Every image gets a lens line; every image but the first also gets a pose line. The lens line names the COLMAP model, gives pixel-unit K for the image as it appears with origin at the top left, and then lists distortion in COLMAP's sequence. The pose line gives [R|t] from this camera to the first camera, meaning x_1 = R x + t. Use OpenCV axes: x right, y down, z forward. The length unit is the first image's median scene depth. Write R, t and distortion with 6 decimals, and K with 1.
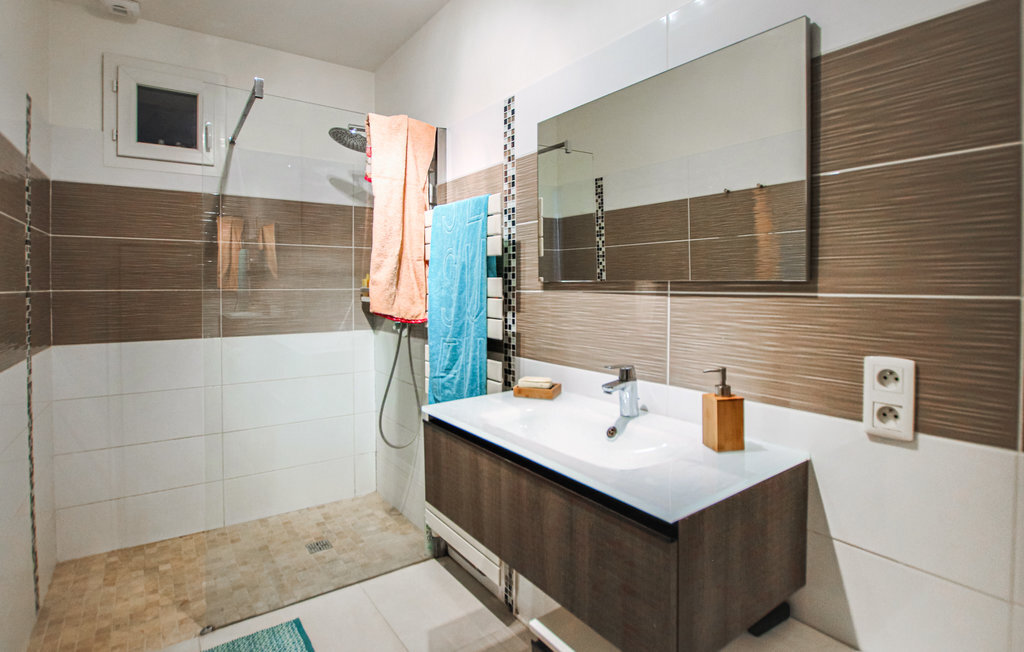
lens RADIAL K [[511.2, 0, 511.6], [0, 511.2, 310.3], [0, 0, 1]] dist [-0.027240, -0.000076]
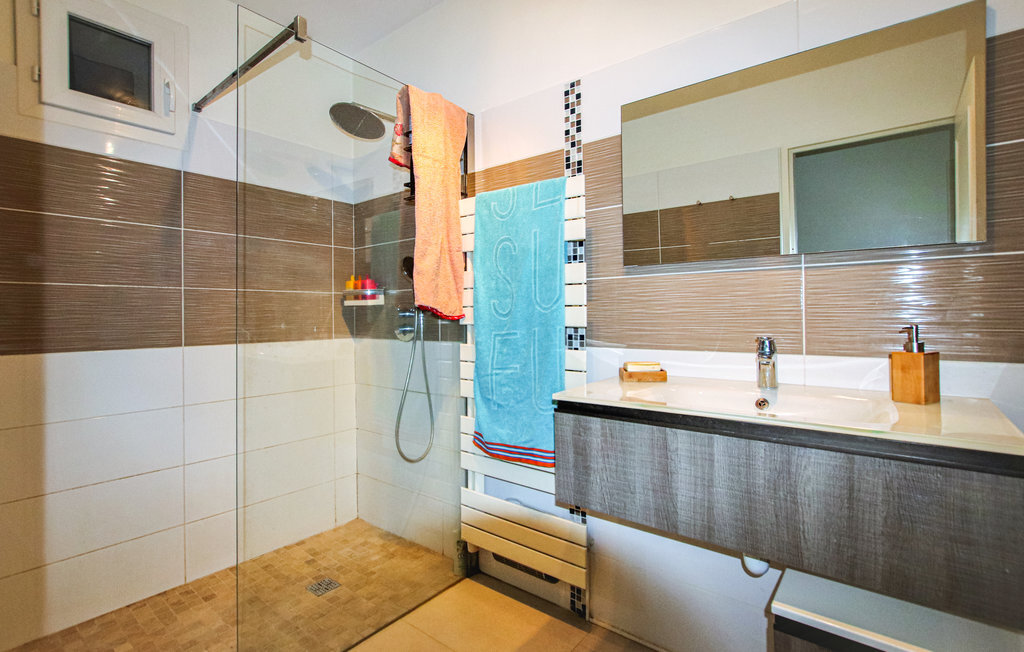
lens RADIAL K [[483.2, 0, 512.0], [0, 483.2, 326.0], [0, 0, 1]] dist [-0.002655, 0.000118]
pose [[0.962486, -0.016253, 0.270843, -0.315914], [0.022959, 0.999503, -0.021610, 0.056719], [-0.270357, 0.027018, 0.962381, 0.129822]]
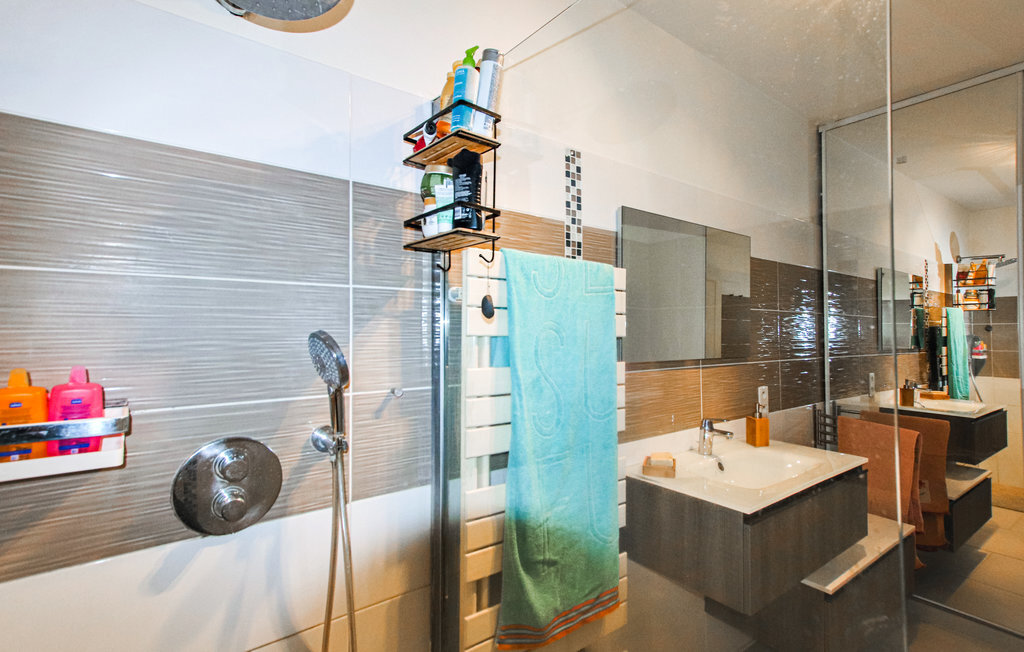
lens RADIAL K [[511.2, 0, 511.6], [0, 511.2, 310.3], [0, 0, 1]] dist [-0.027240, -0.000076]
pose [[-0.044420, 0.021266, 0.998787, -0.712164], [0.038062, 0.999084, -0.019580, -0.116063], [-0.998288, 0.037146, -0.045189, 0.971730]]
